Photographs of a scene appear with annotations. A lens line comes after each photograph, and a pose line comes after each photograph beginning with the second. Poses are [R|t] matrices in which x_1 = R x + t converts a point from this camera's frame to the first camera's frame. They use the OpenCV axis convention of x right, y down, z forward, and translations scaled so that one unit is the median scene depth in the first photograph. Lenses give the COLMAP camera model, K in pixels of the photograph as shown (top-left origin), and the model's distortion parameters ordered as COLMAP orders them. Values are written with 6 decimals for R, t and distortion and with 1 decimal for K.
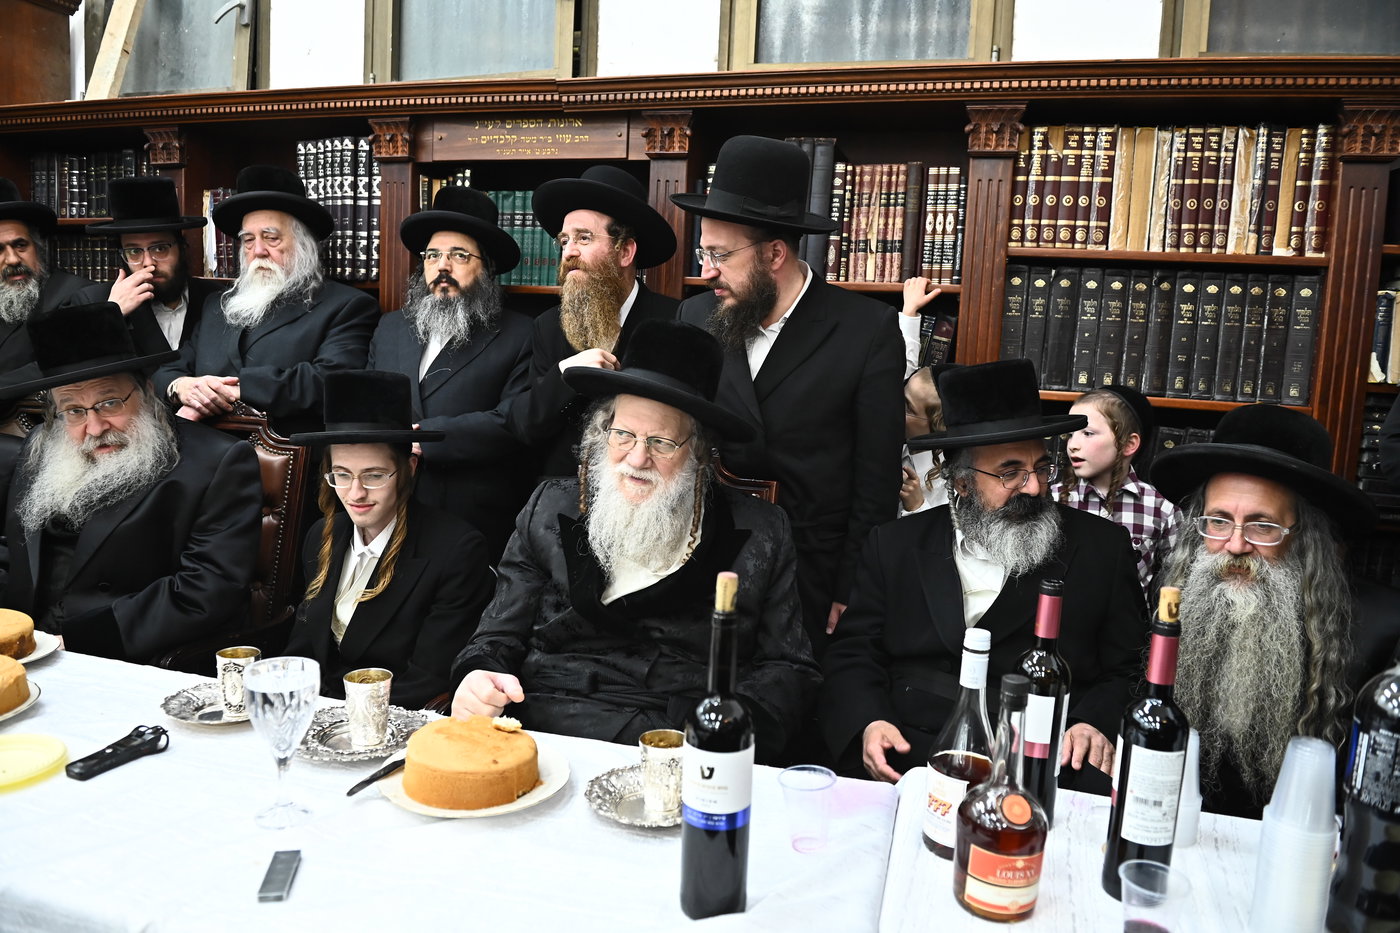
lens RADIAL K [[940.6, 0, 700.0], [0, 940.6, 466.5], [0, 0, 1]] dist [-0.051092, -0.001390]
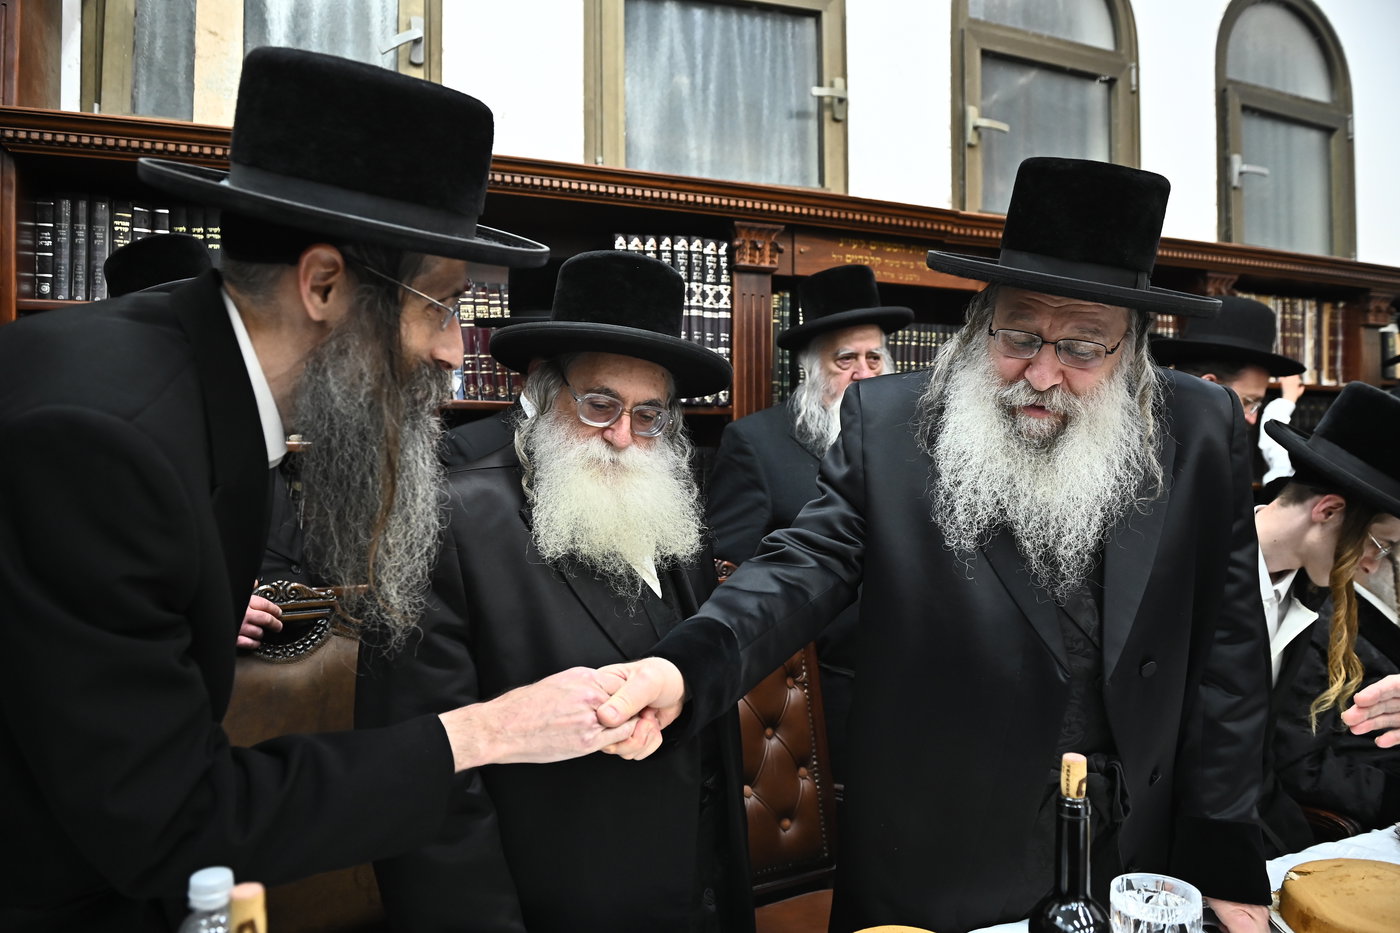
lens RADIAL K [[955.9, 0, 700.0], [0, 955.9, 466.5], [0, 0, 1]] dist [-0.051111, -0.001345]
pose [[0.791624, -0.053990, 0.608618, -1.031452], [0.109986, 0.992409, -0.055022, -0.113070], [-0.601027, 0.110496, 0.791553, 0.378091]]
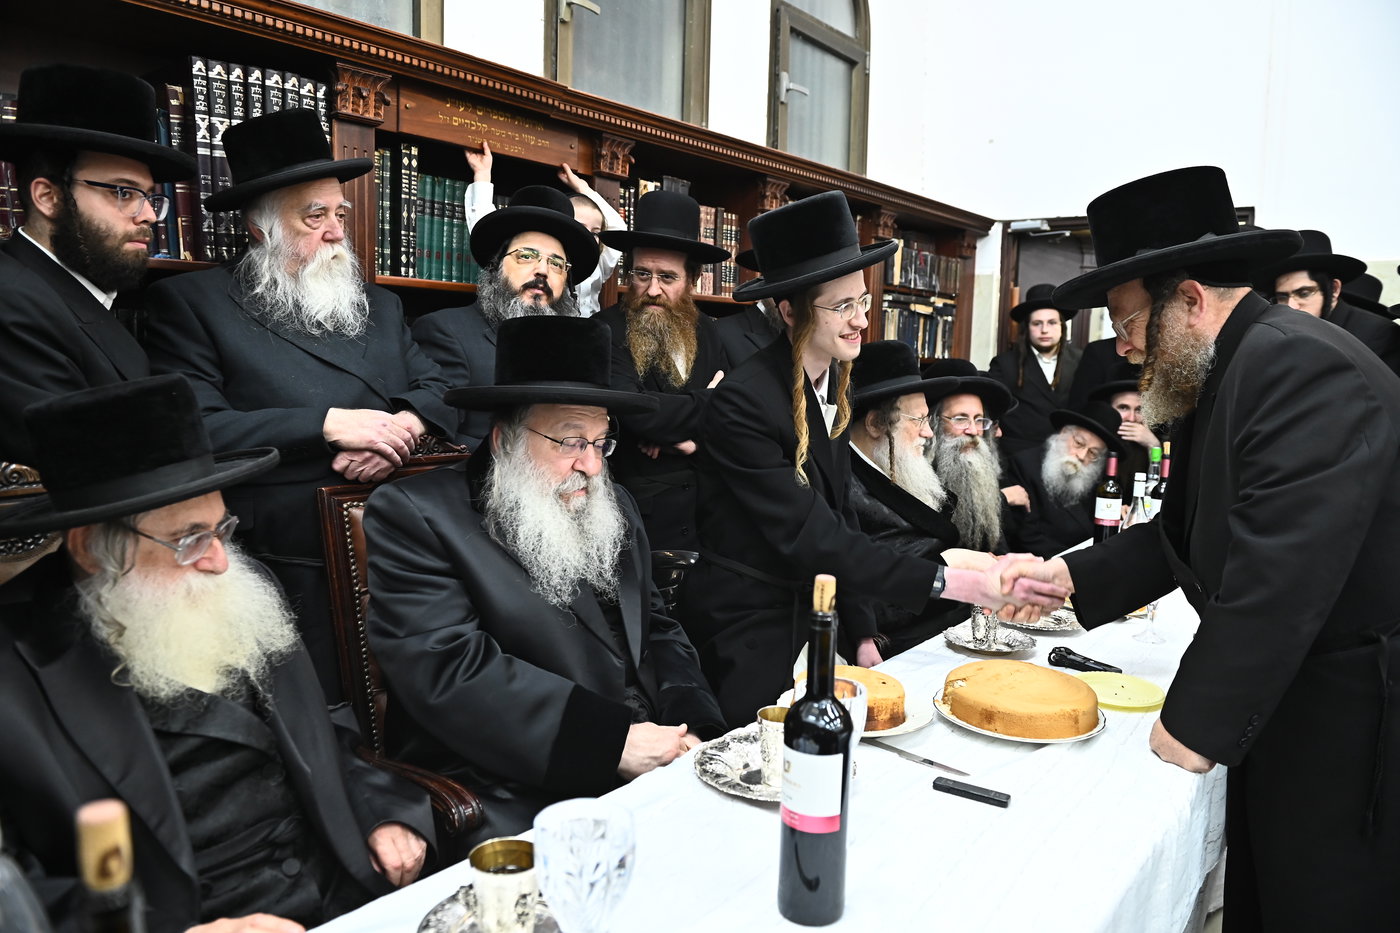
lens RADIAL K [[955.9, 0, 700.0], [0, 955.9, 466.5], [0, 0, 1]] dist [-0.051111, -0.001345]
pose [[0.405044, -0.143111, 0.903028, -1.092239], [0.102127, 0.988575, 0.110860, -0.106865], [-0.908575, 0.047320, 0.415032, 0.459045]]
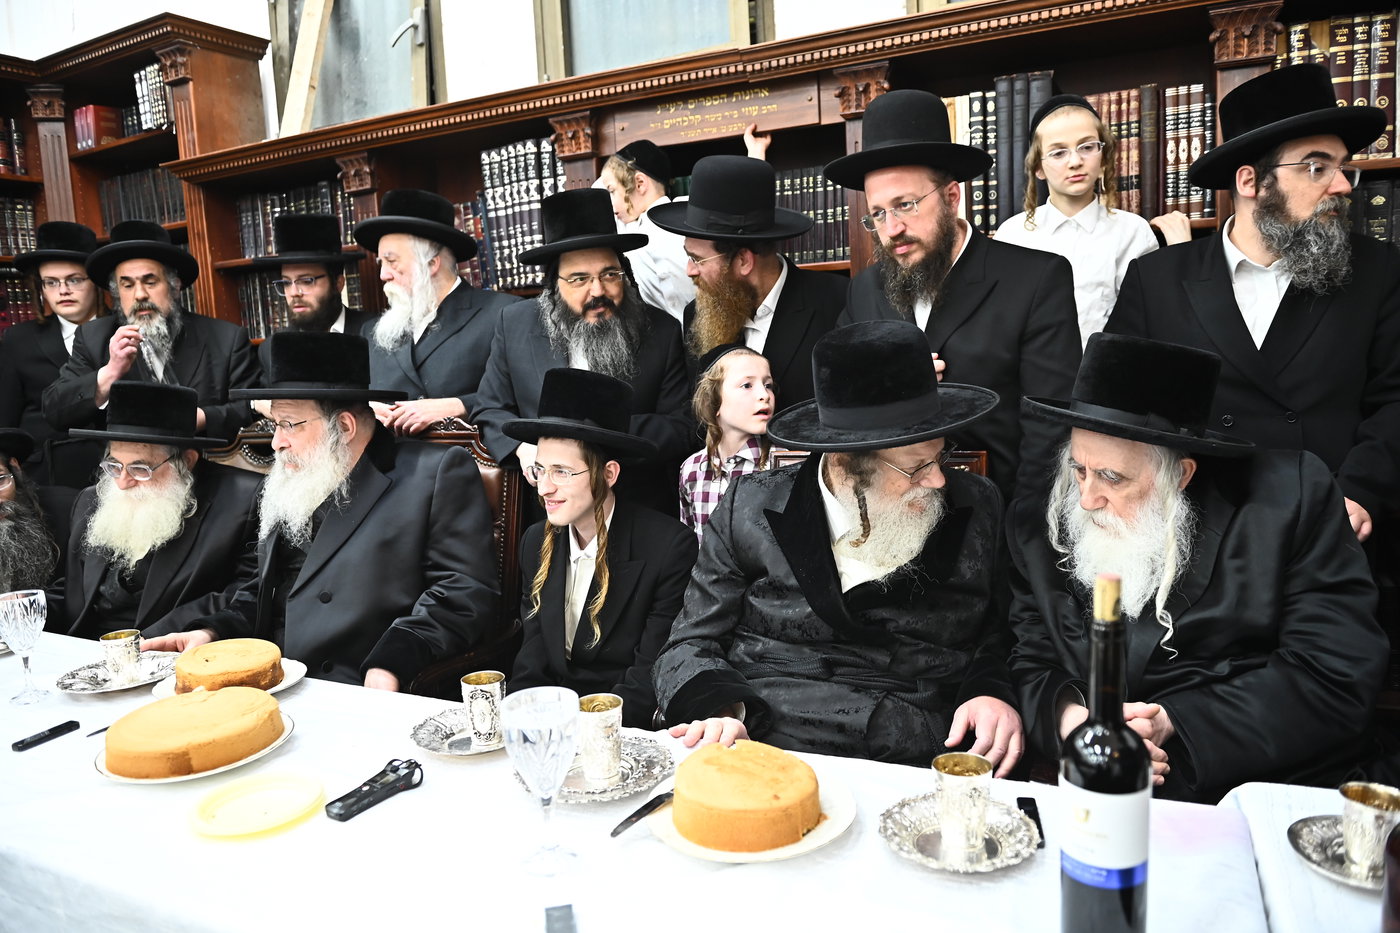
lens RADIAL K [[955.9, 0, 700.0], [0, 955.9, 466.5], [0, 0, 1]] dist [-0.051111, -0.001345]
pose [[0.979118, -0.070269, -0.190765, -0.040039], [0.072653, 0.997342, 0.005525, -0.002580], [0.189869, -0.019269, 0.981620, 0.045160]]
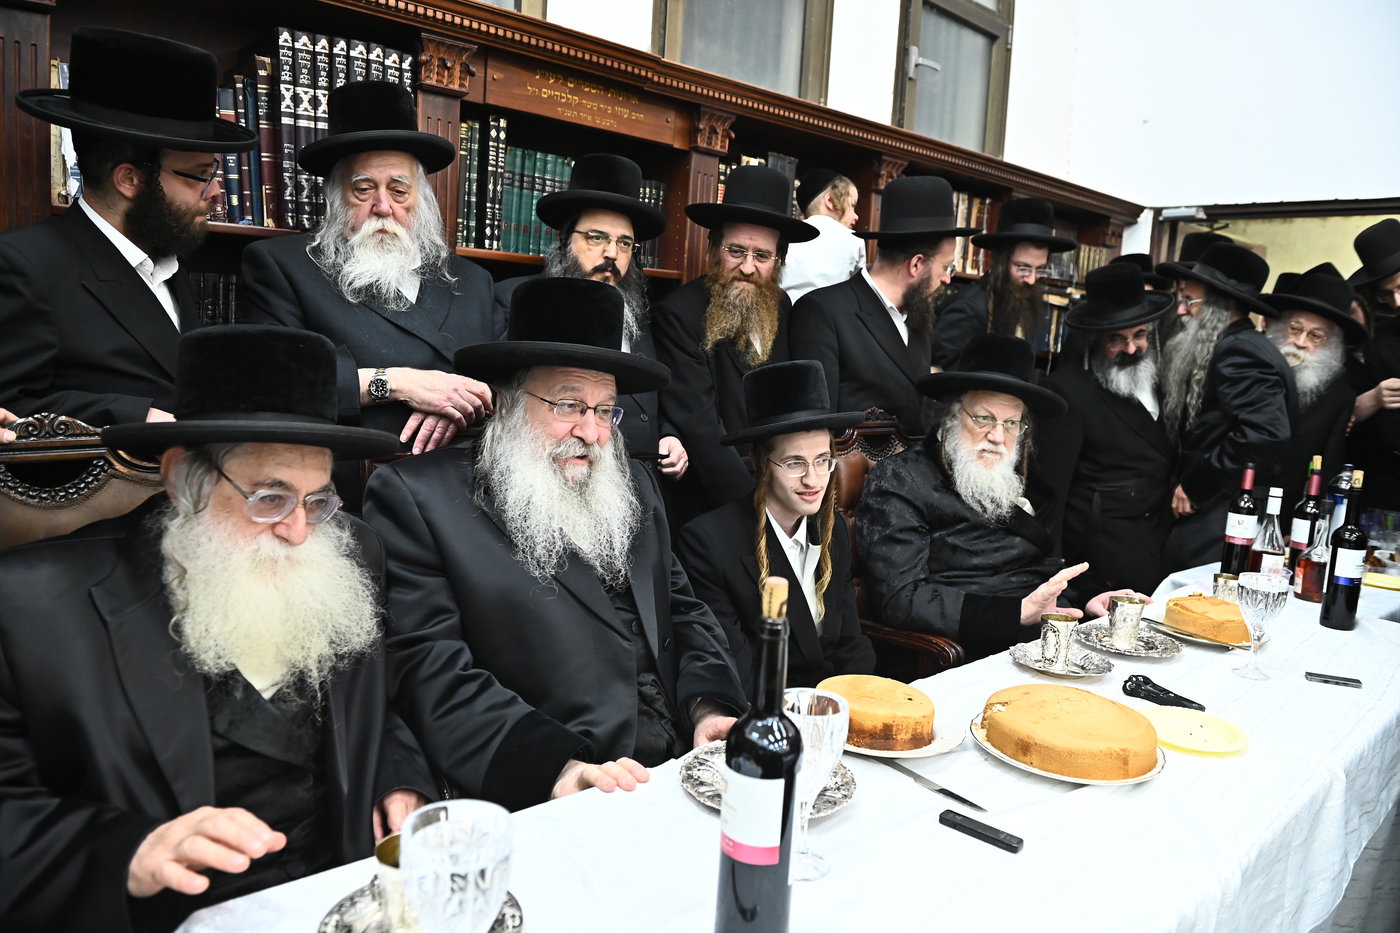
lens RADIAL K [[955.9, 0, 700.0], [0, 955.9, 466.5], [0, 0, 1]] dist [-0.051111, -0.001345]
pose [[0.547564, -0.129540, 0.826676, -1.023054], [0.066817, 0.991558, 0.111120, -0.095242], [-0.834092, -0.005610, 0.551597, 0.408110]]
